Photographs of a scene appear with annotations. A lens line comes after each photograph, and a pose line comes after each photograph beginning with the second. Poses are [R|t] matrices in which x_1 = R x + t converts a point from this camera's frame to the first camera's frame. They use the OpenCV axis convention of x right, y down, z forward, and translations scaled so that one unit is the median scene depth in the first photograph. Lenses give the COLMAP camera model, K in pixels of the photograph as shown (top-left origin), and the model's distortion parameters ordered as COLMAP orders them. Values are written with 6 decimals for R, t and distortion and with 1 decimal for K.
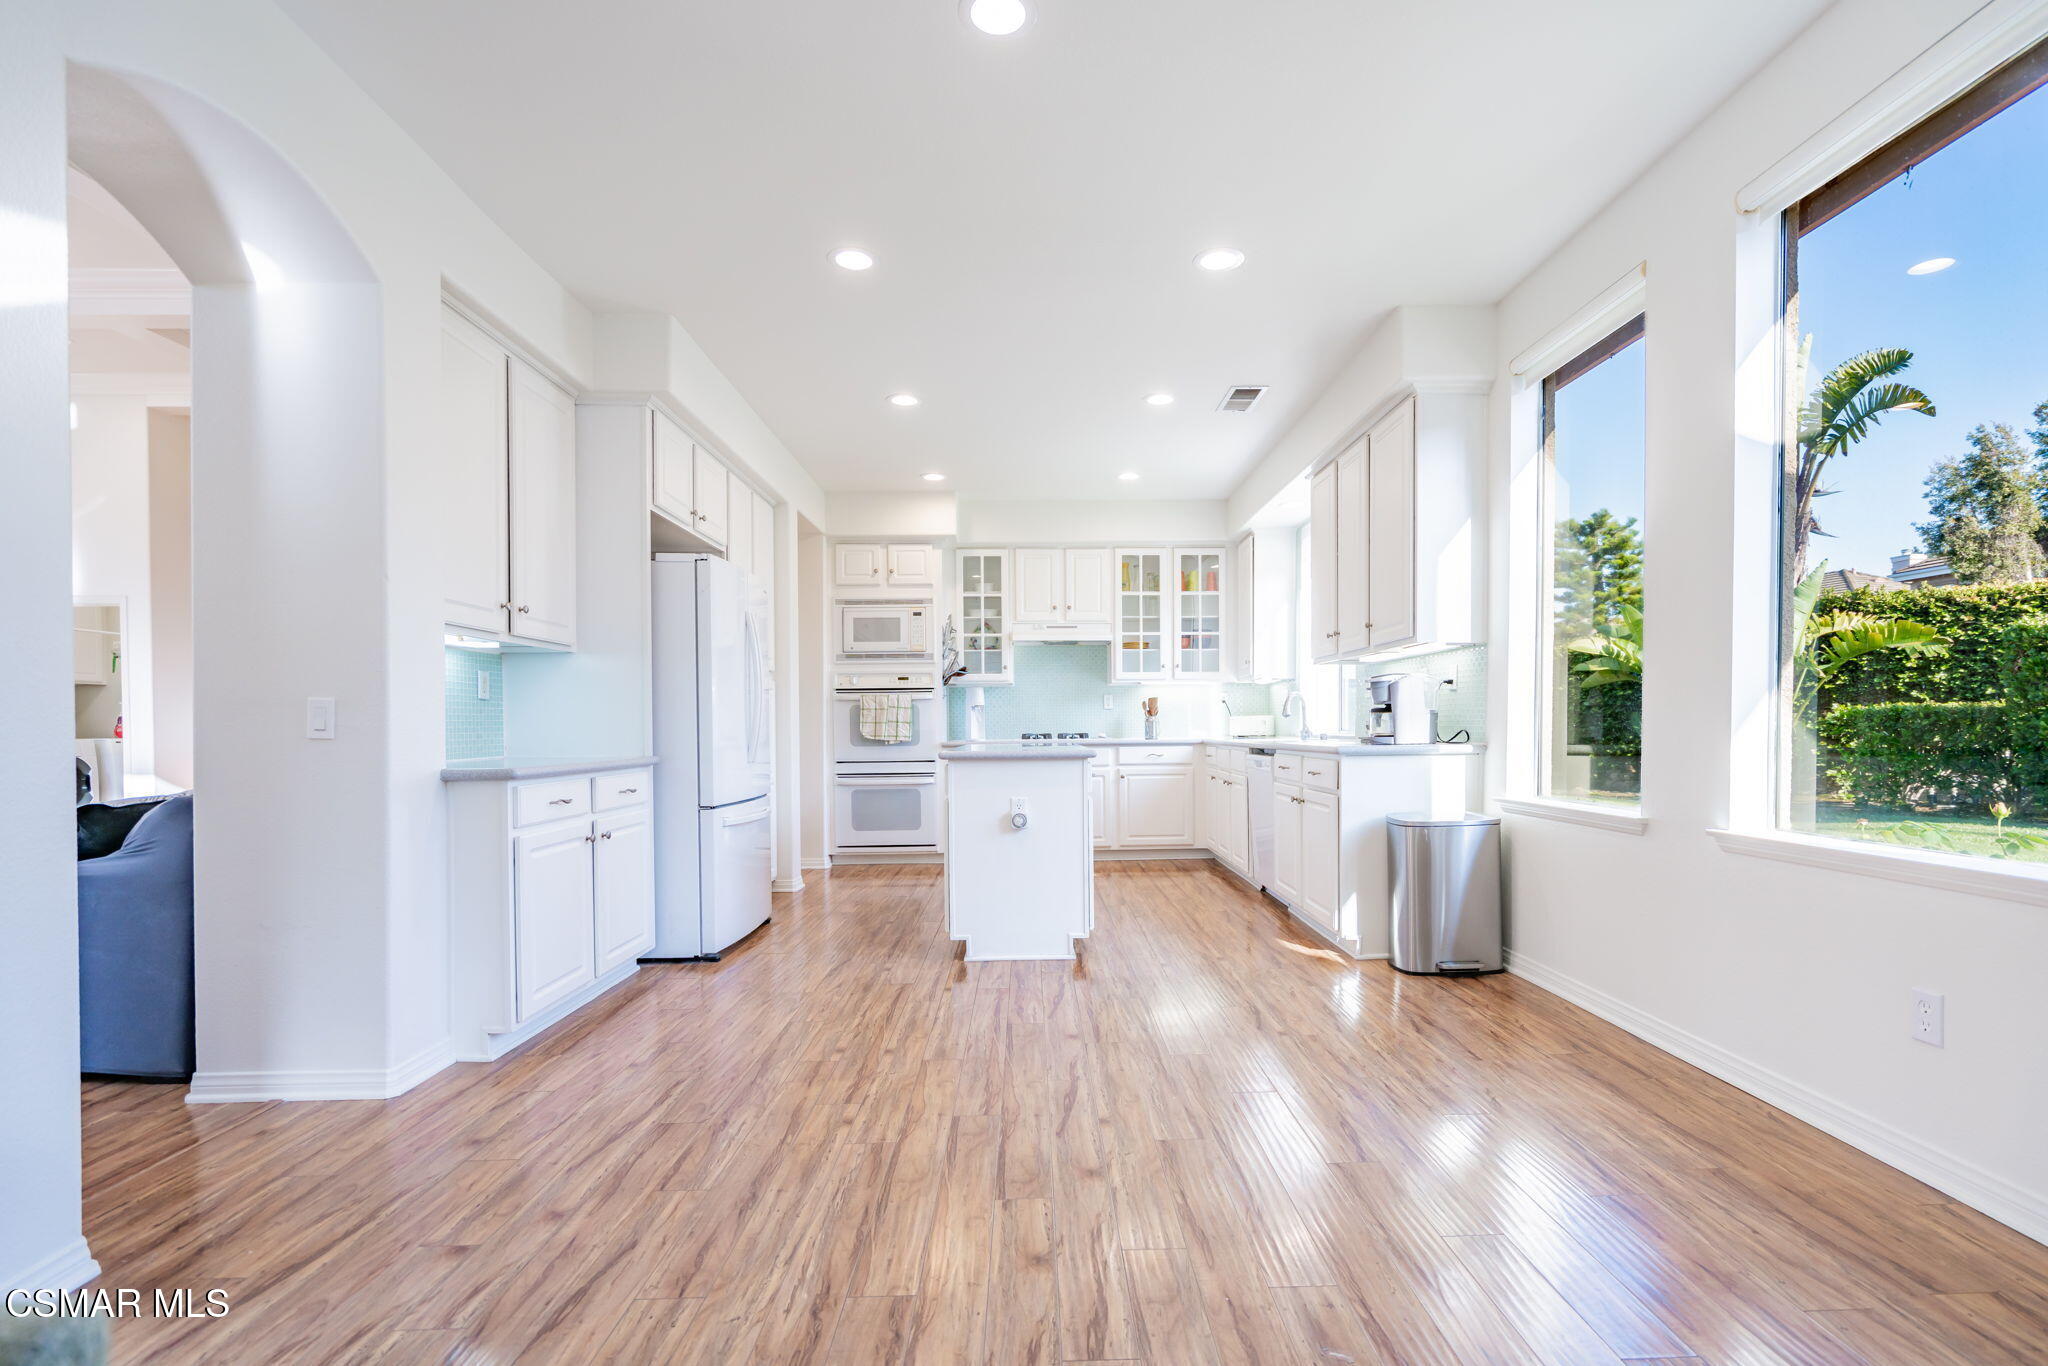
lens RADIAL K [[912.3, 0, 1030.3], [0, 912.3, 715.3], [0, 0, 1]] dist [0.000448, 0.000054]
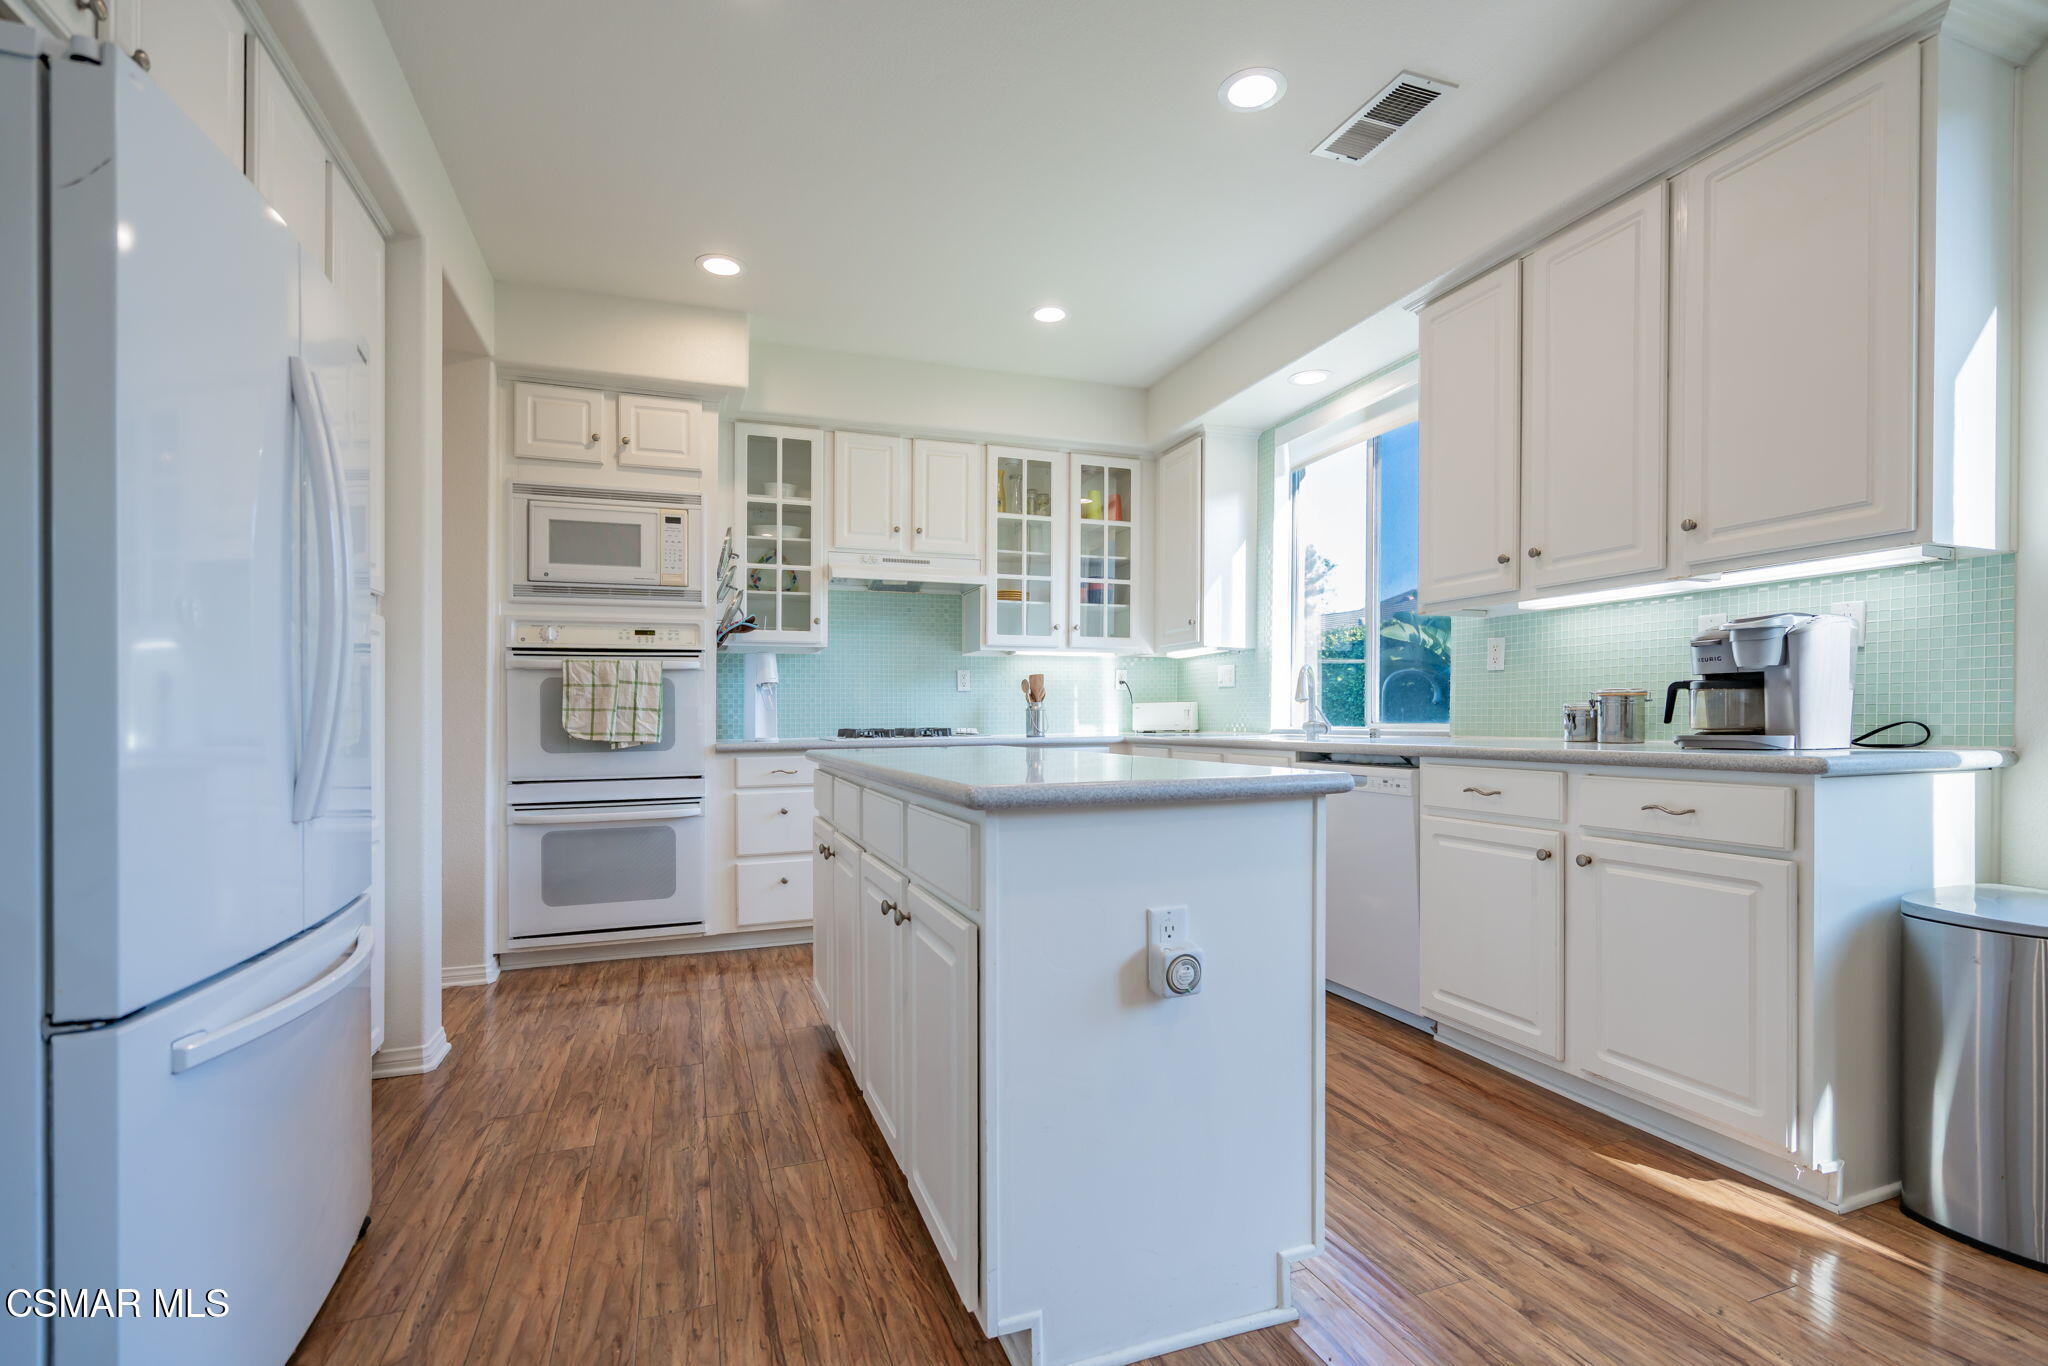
lens RADIAL K [[936.8, 0, 1017.2], [0, 936.8, 696.2], [0, 0, 1]] dist [-0.001676, 0.000221]
pose [[0.946446, 0.007907, 0.322764, -0.104495], [-0.003777, 0.999903, -0.013420, 0.006155], [-0.322839, 0.011482, 0.946384, 0.362412]]
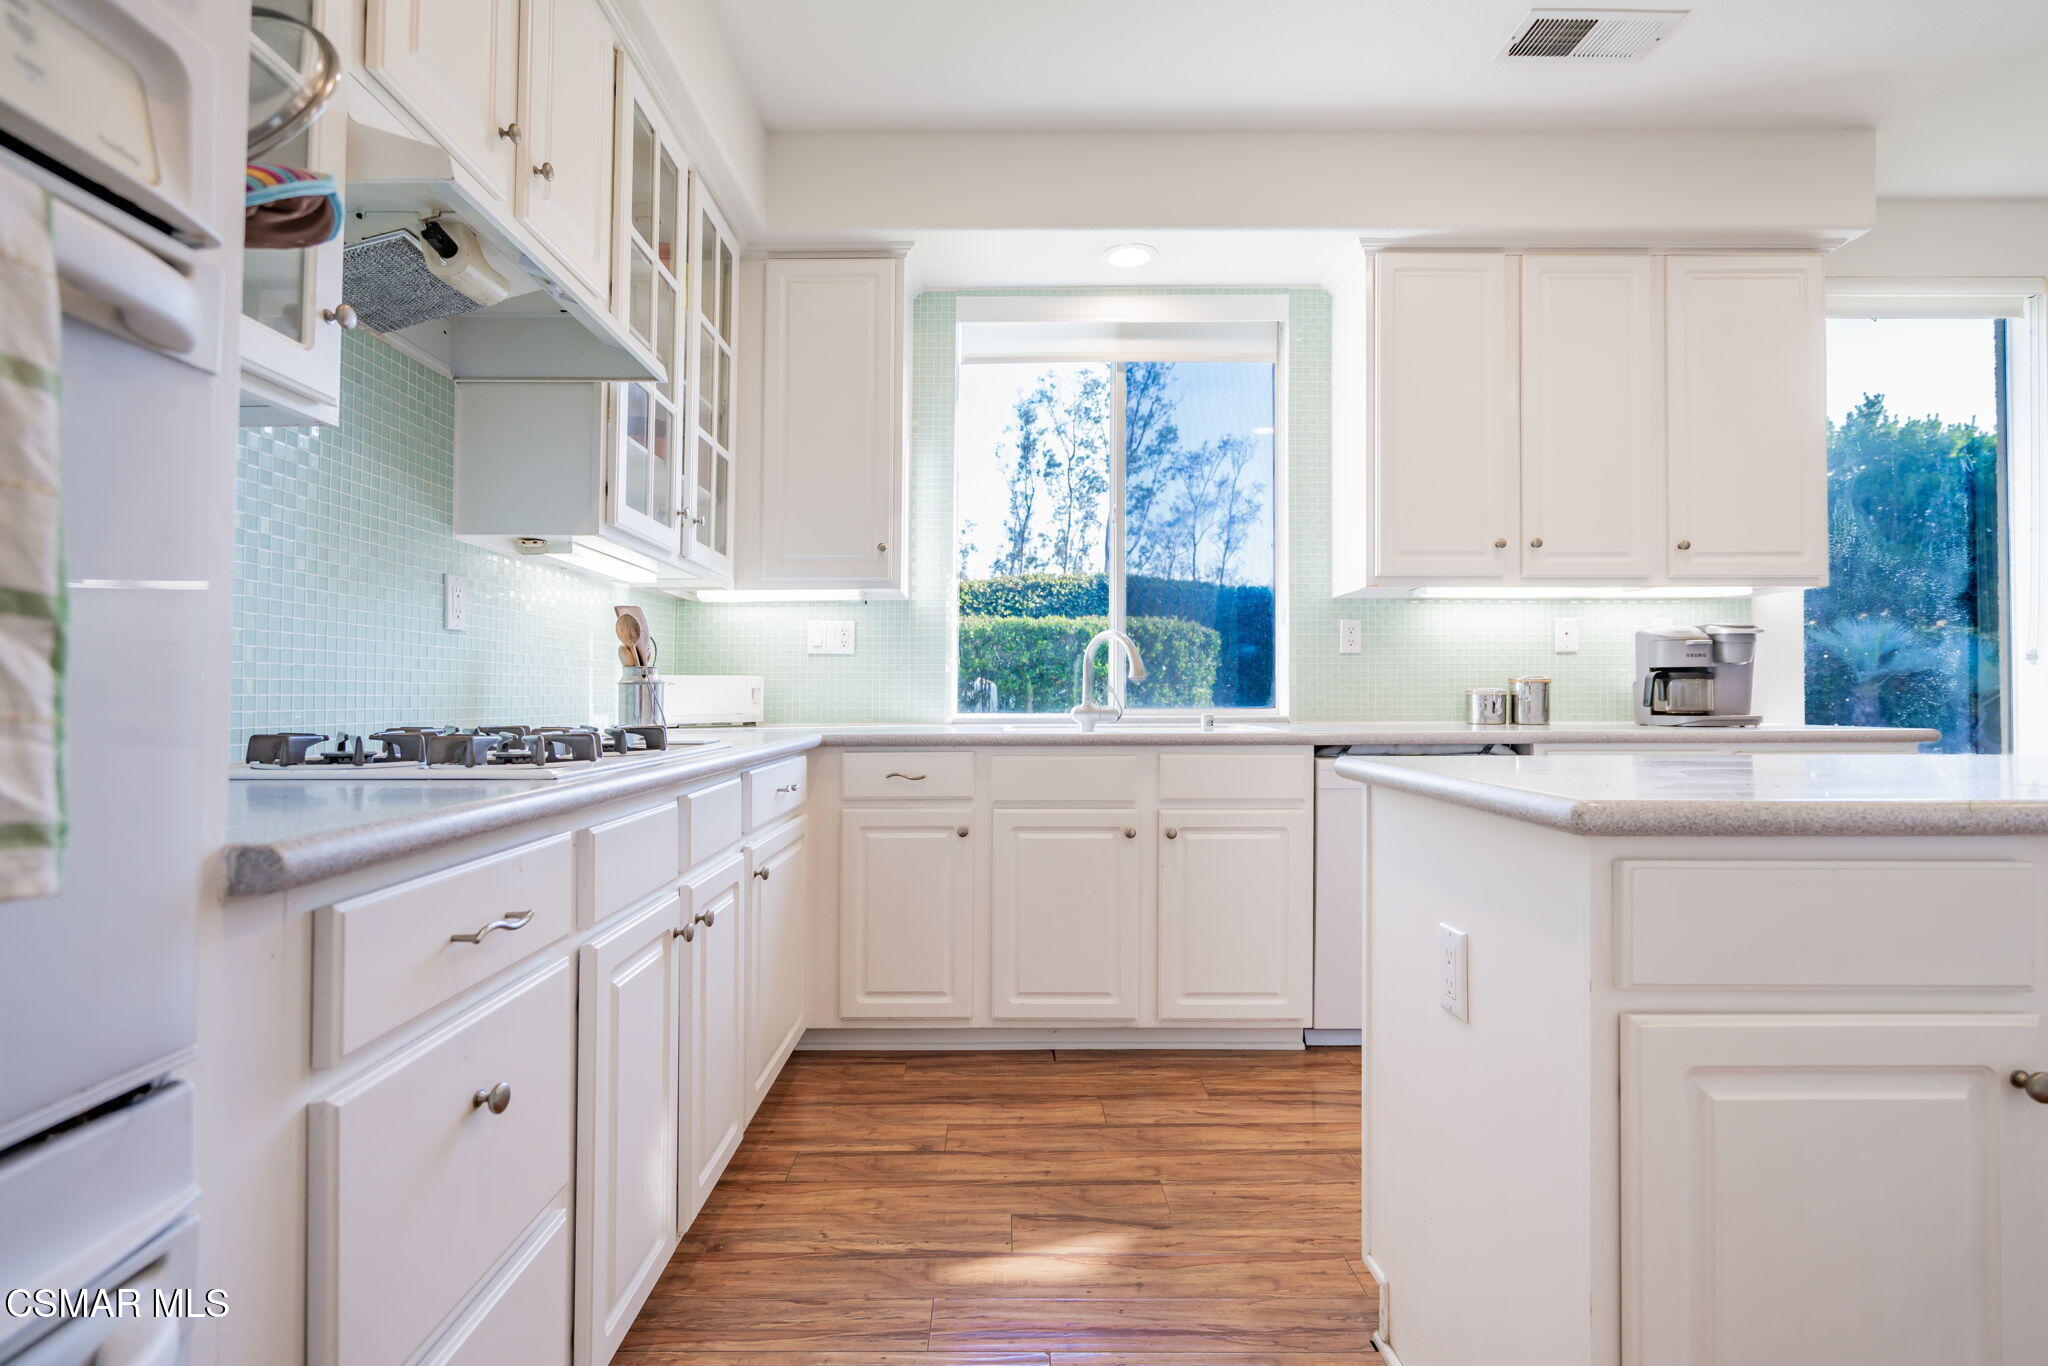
lens RADIAL K [[943.6, 0, 1004.9], [0, 943.6, 681.1], [0, 0, 1]] dist [0.000988, 0.000658]
pose [[0.015678, 0.026660, 0.999522, -0.188572], [-0.010463, 0.999594, -0.026498, 0.013666], [-0.999822, -0.010043, 0.015951, 0.889757]]
